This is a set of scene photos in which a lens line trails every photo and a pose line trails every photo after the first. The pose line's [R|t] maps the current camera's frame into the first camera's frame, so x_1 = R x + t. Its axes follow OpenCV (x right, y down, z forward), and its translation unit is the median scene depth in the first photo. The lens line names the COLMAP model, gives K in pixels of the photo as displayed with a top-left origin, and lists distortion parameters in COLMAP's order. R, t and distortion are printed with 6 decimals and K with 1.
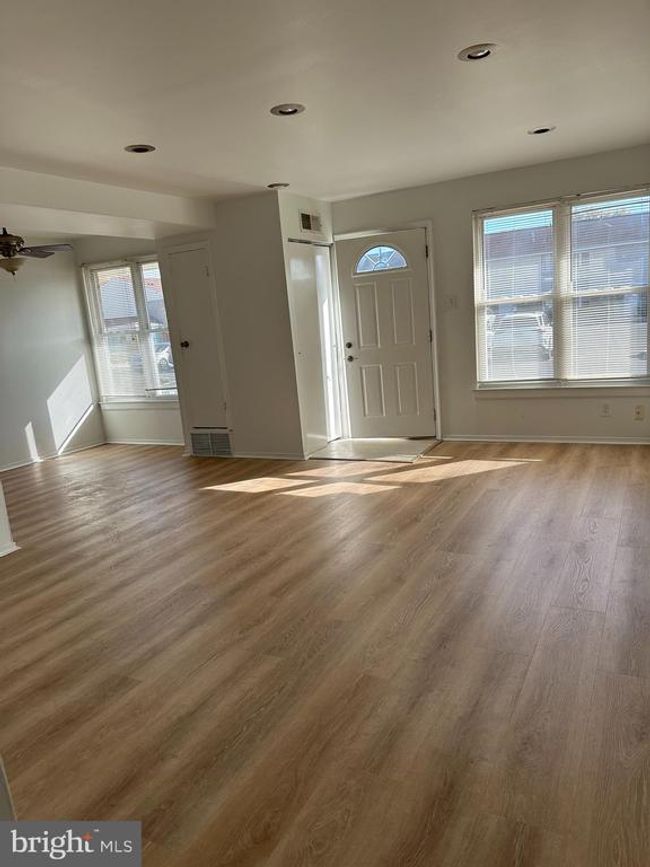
lens RADIAL K [[614.8, 0, 325.0], [0, 614.8, 433.5], [0, 0, 1]] dist [-0.001389, -0.005150]
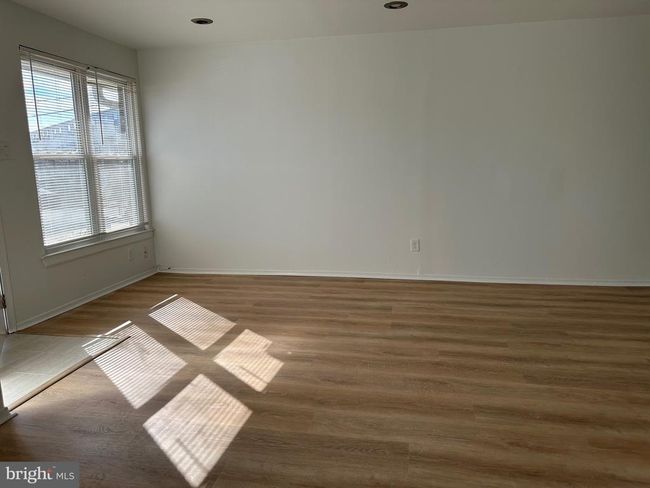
lens RADIAL K [[451.4, 0, 325.0], [0, 451.4, 244.0], [0, 0, 1]] dist [0.041434, -0.001226]
pose [[-0.298241, -0.072806, 0.951710, -0.515302], [0.218655, 0.965360, 0.142371, -0.103879], [-0.929108, 0.250557, -0.271991, 0.902996]]
